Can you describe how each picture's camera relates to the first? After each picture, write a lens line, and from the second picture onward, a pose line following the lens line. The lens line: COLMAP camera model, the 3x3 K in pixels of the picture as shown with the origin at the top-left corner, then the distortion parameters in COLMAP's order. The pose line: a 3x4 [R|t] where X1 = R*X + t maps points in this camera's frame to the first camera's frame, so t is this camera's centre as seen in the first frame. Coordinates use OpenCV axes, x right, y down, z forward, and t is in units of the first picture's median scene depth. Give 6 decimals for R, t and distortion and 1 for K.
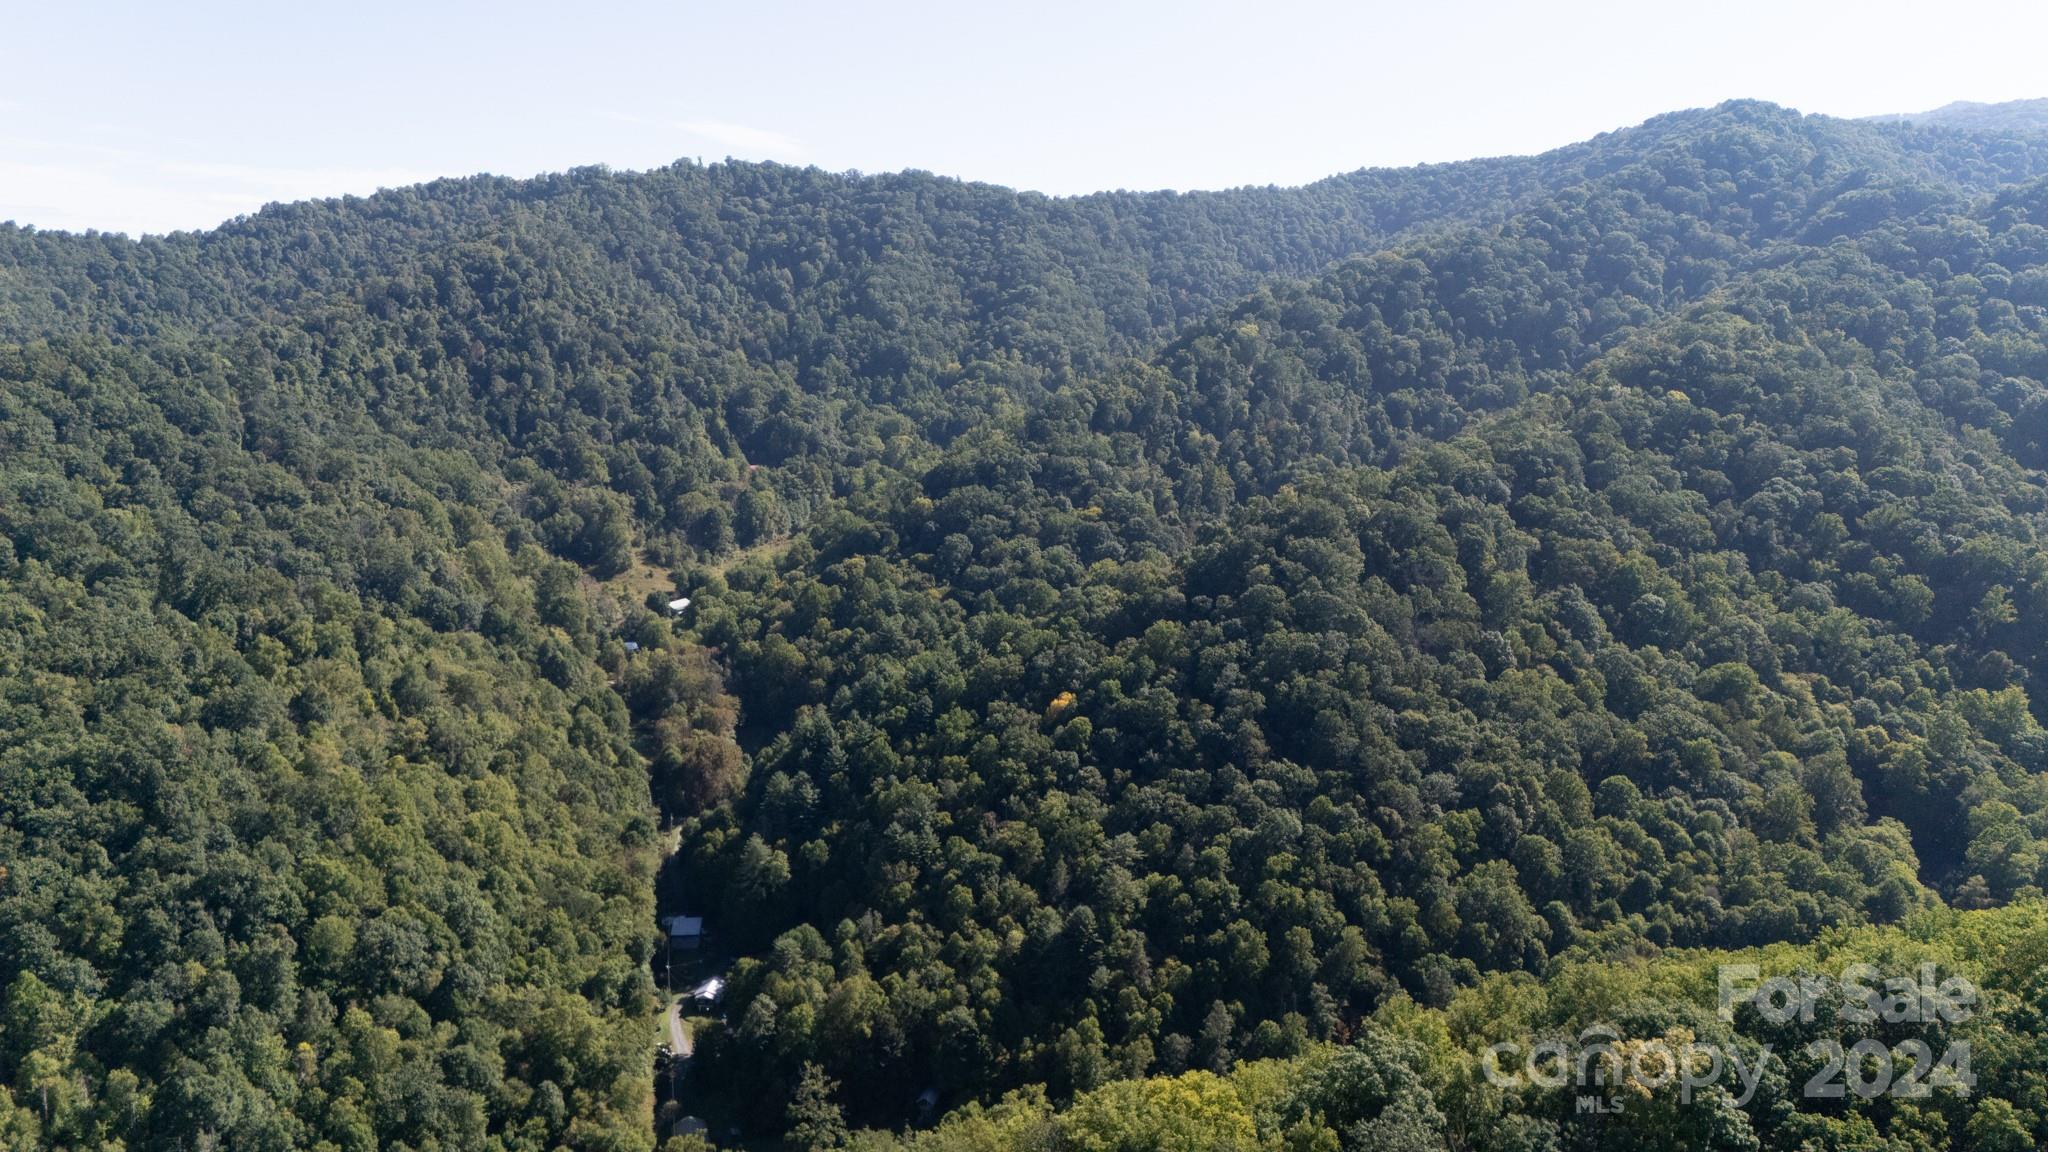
lens RADIAL K [[1496.3, 0, 1022.4], [0, 1496.3, 576.5], [0, 0, 1]] dist [0.085237, -0.080703]
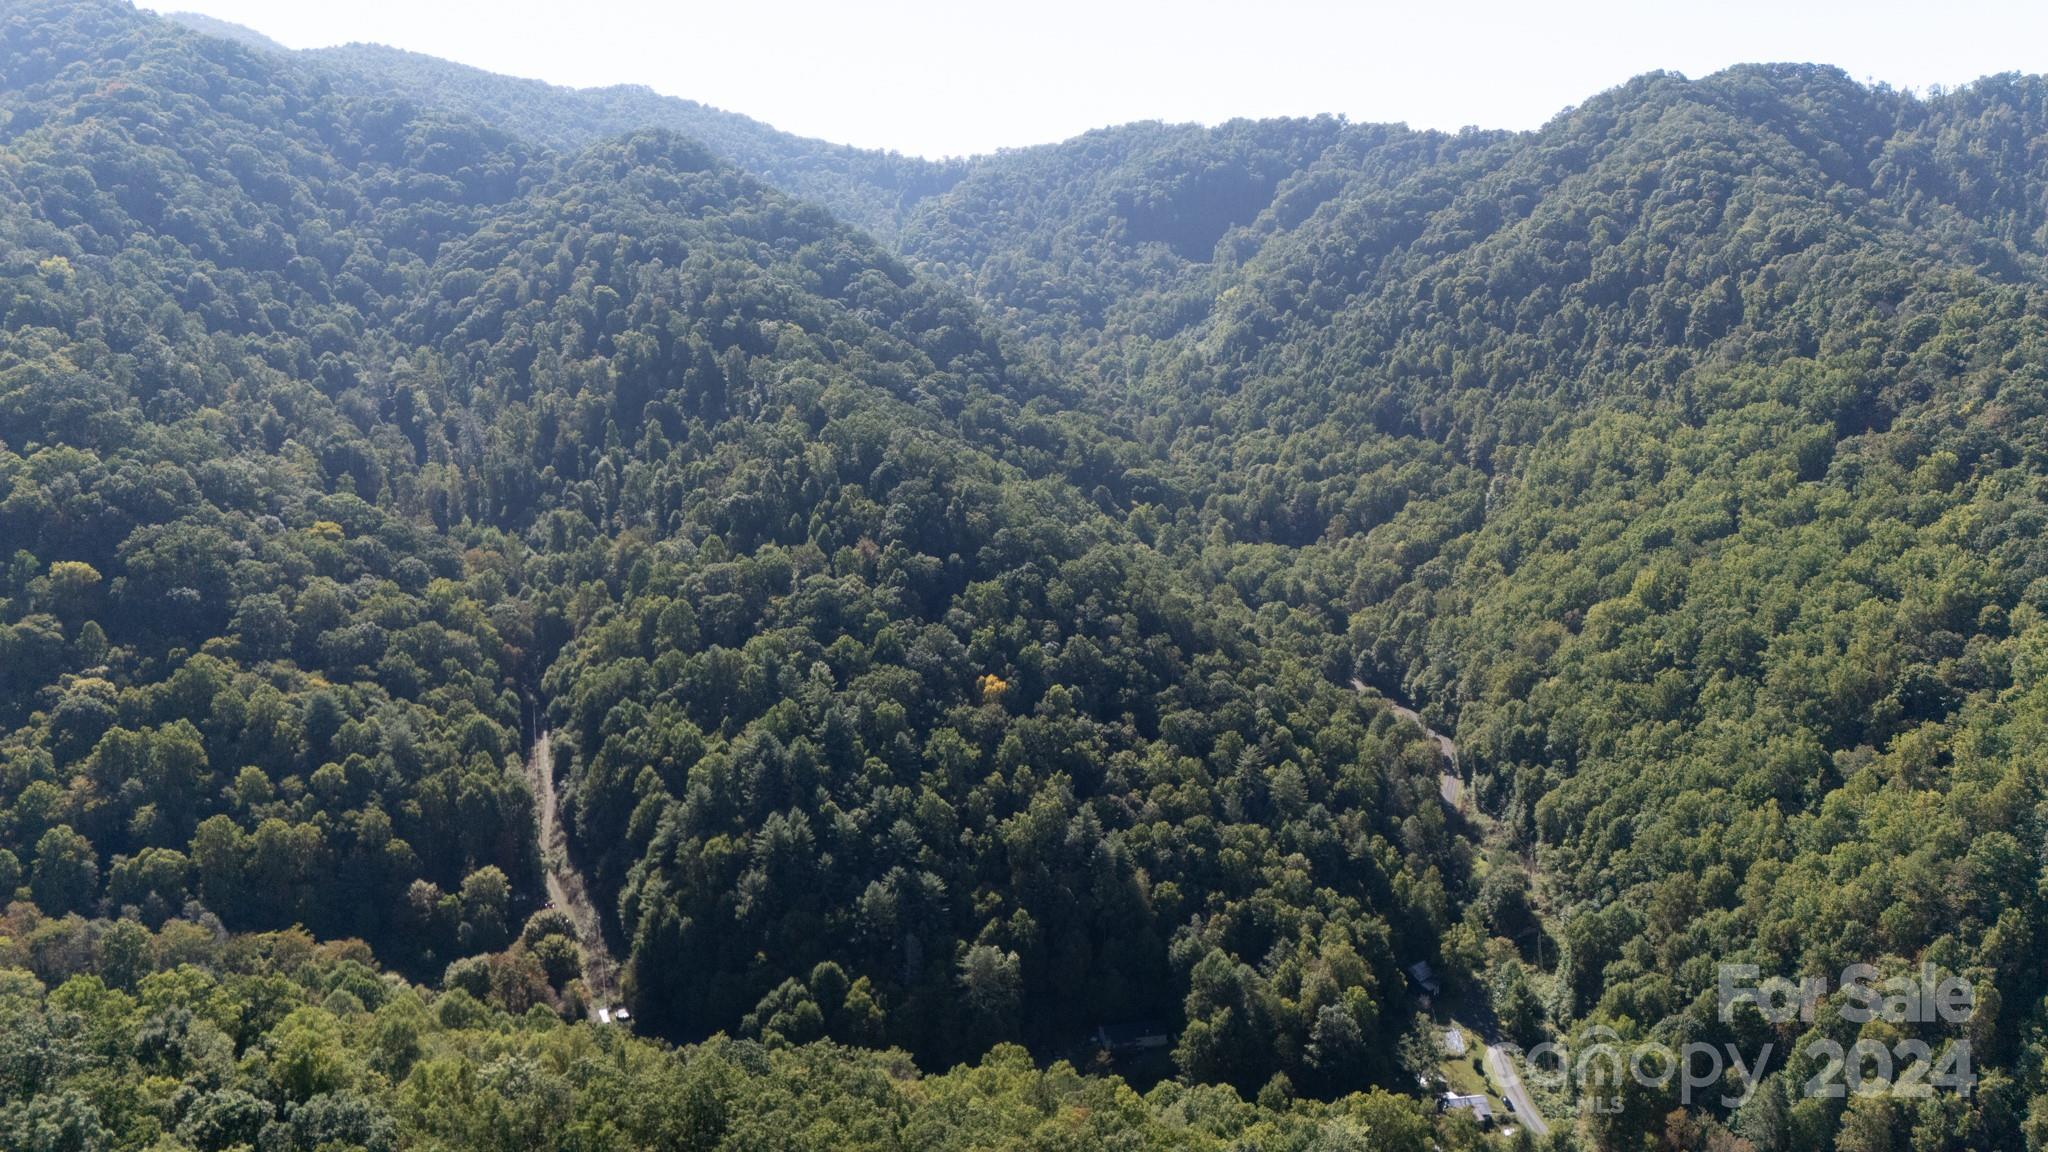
lens RADIAL K [[1496.3, 0, 1023.2], [0, 1496.3, 571.1], [0, 0, 1]] dist [0.085237, -0.080703]
pose [[0.255358, -0.213502, 0.942979, -0.657461], [0.153543, 0.971892, 0.178469, -0.118975], [-0.954577, 0.099214, 0.280962, 0.544944]]
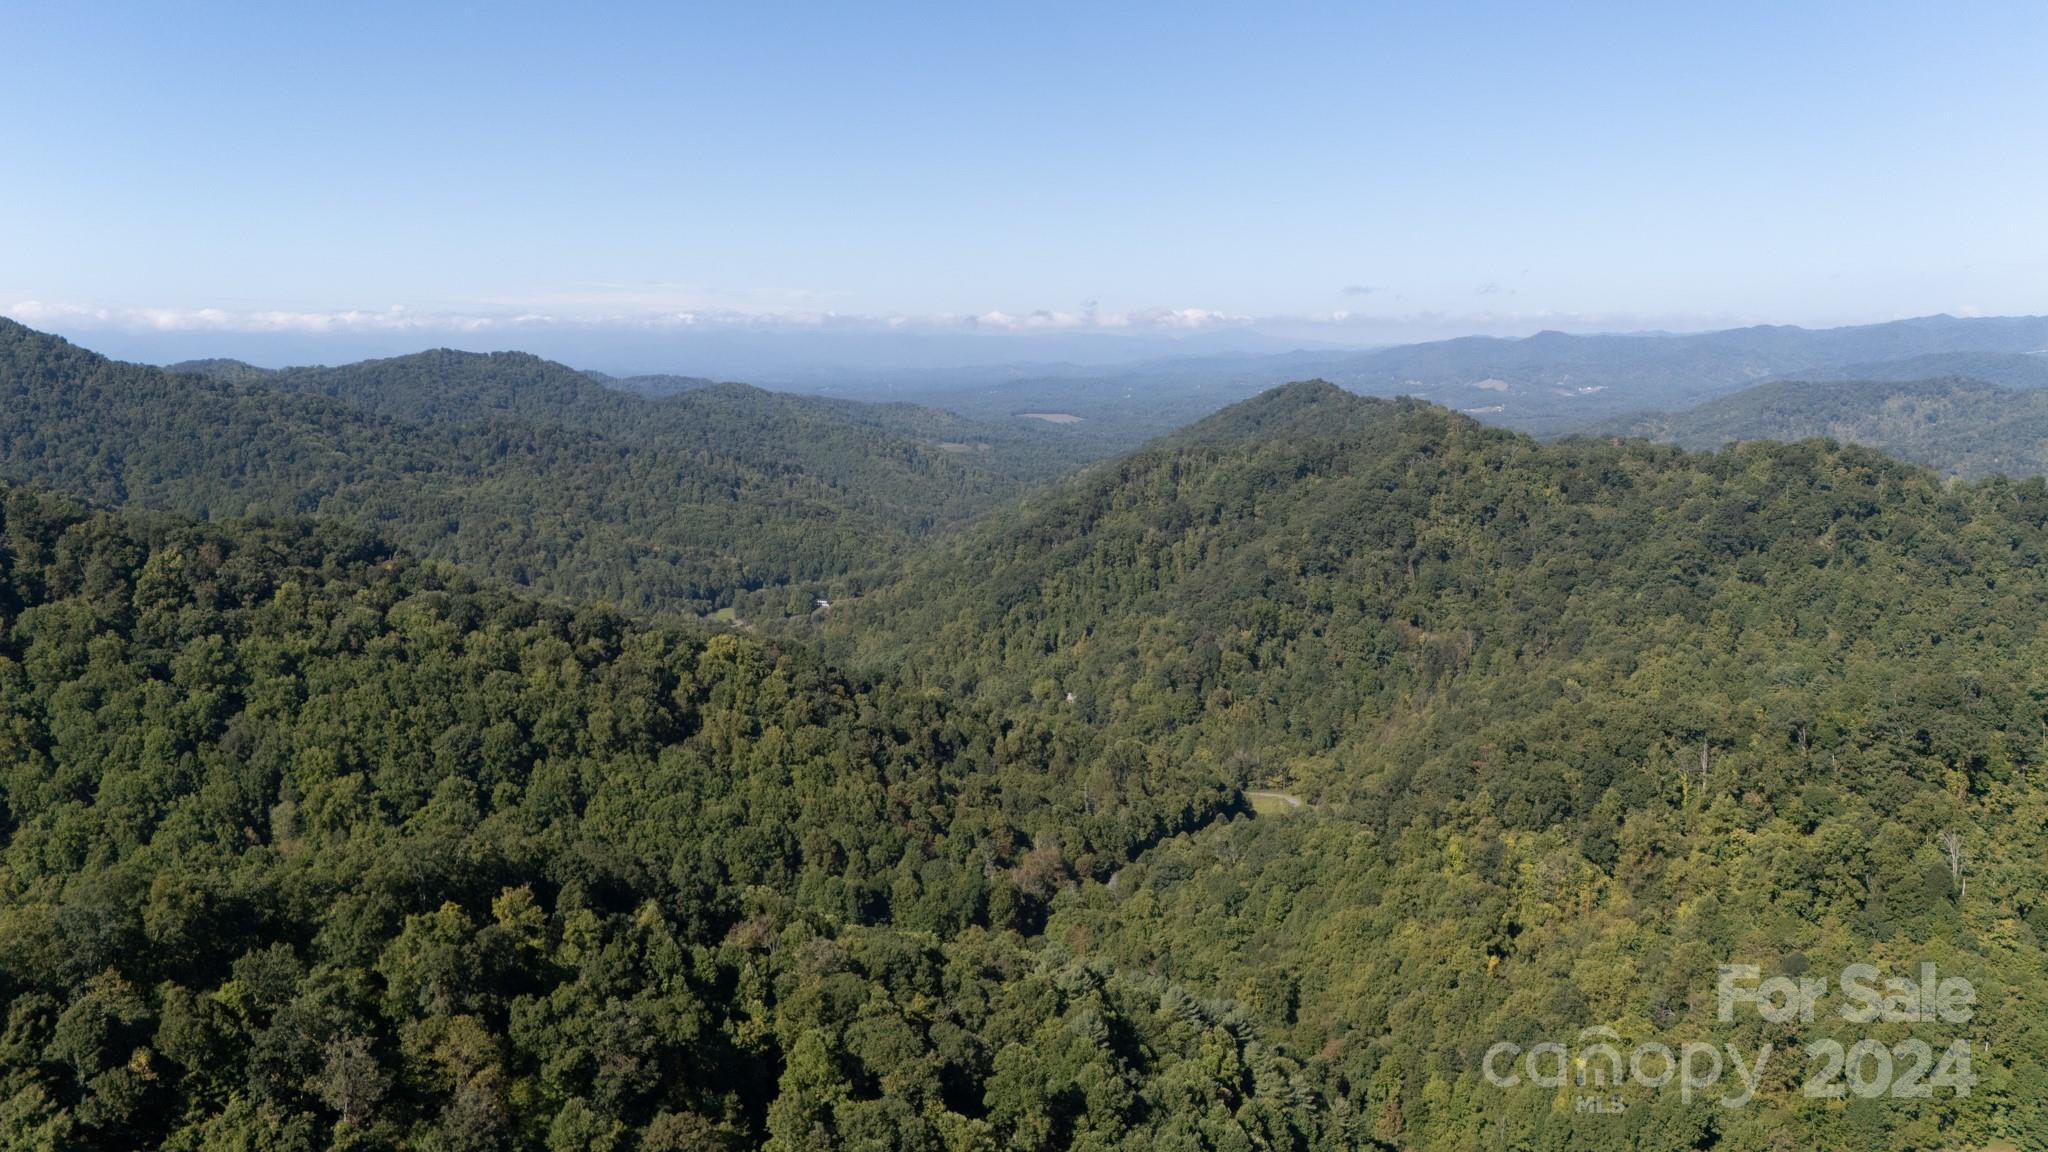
lens RADIAL K [[1496.3, 0, 1027.6], [0, 1496.3, 558.7], [0, 0, 1]] dist [0.085237, -0.080703]
pose [[-0.952285, 0.043765, -0.302057, 0.146039], [-0.050421, 0.953509, 0.297115, -0.280953], [0.301018, 0.298169, -0.905806, 1.310498]]
